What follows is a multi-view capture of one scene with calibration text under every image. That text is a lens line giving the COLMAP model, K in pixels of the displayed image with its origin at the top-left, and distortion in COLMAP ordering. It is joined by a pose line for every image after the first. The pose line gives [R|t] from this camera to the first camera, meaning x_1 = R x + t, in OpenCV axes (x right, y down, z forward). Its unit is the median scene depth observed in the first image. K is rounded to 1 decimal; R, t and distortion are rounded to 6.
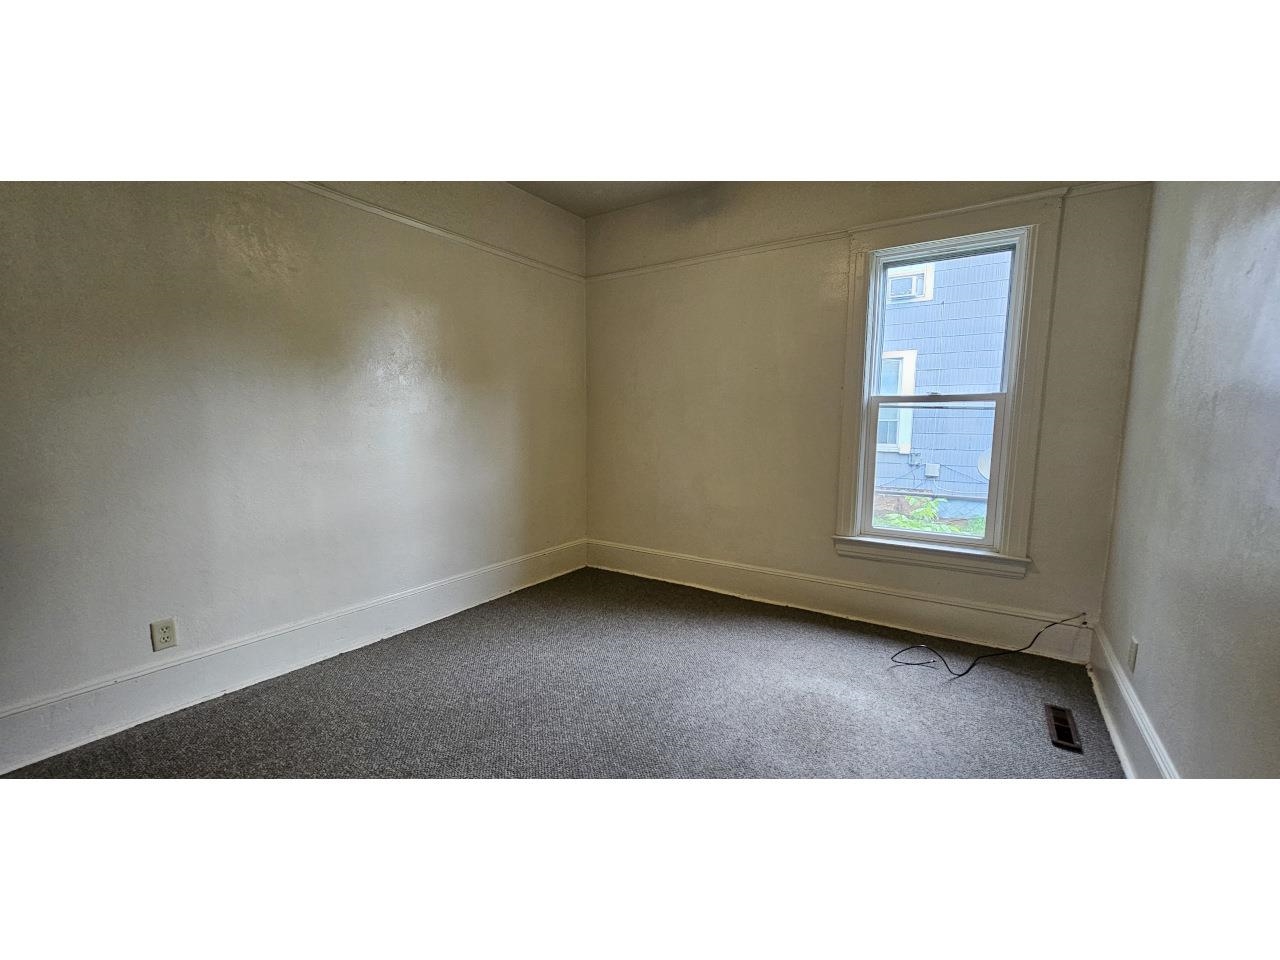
lens RADIAL K [[559.8, 0, 640.0], [0, 559.8, 480.0], [0, 0, 1]] dist [-0.000987, -0.000098]
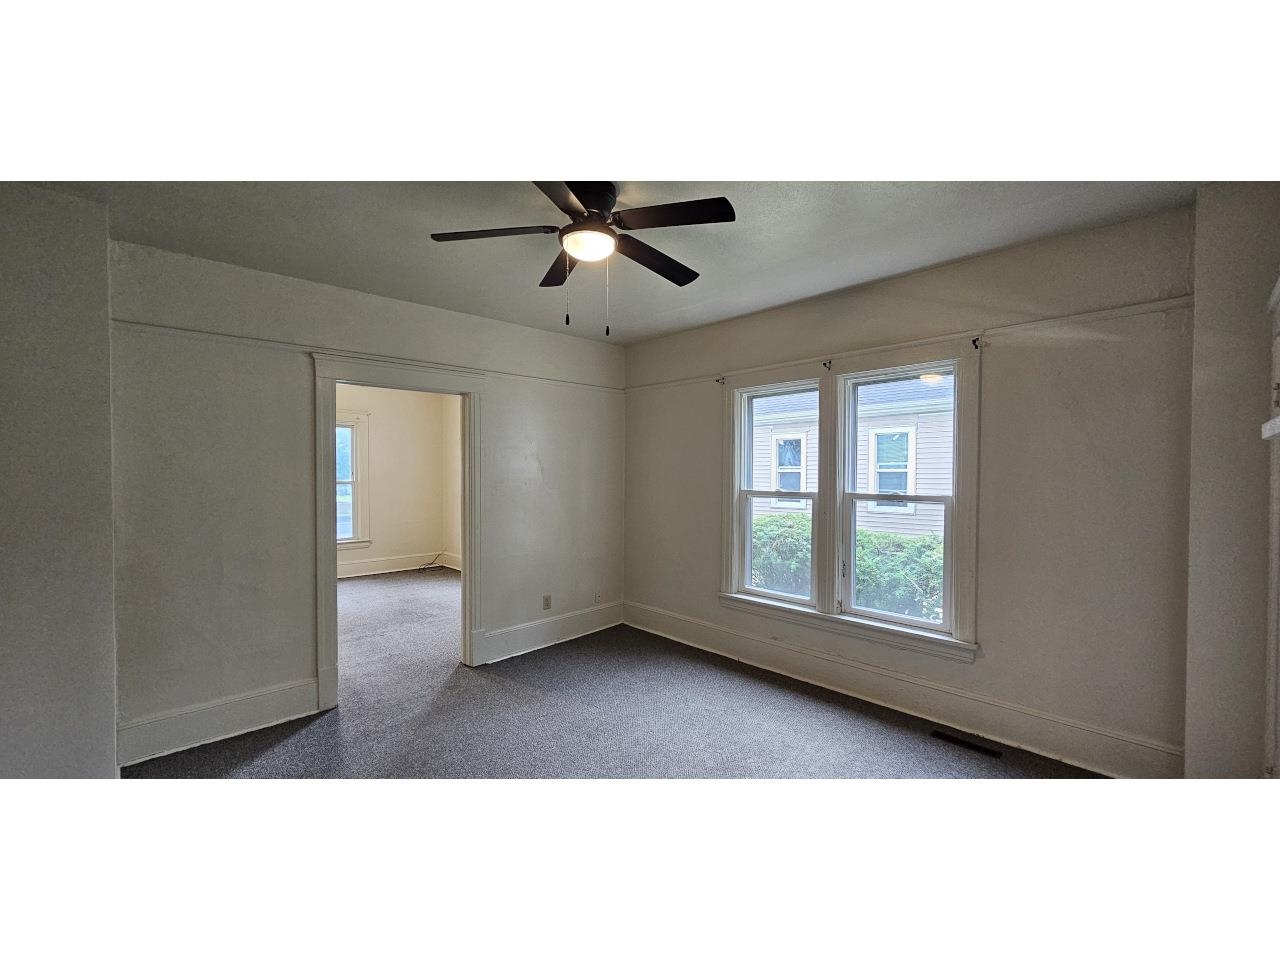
lens RADIAL K [[522.1, 0, 640.0], [0, 522.1, 480.0], [0, 0, 1]] dist [0.001186, 0.000126]
pose [[0.978802, 0.045899, -0.199601, 0.232054], [-0.075278, 0.986973, -0.142186, 0.016395], [0.190475, 0.154197, 0.969506, -0.160901]]
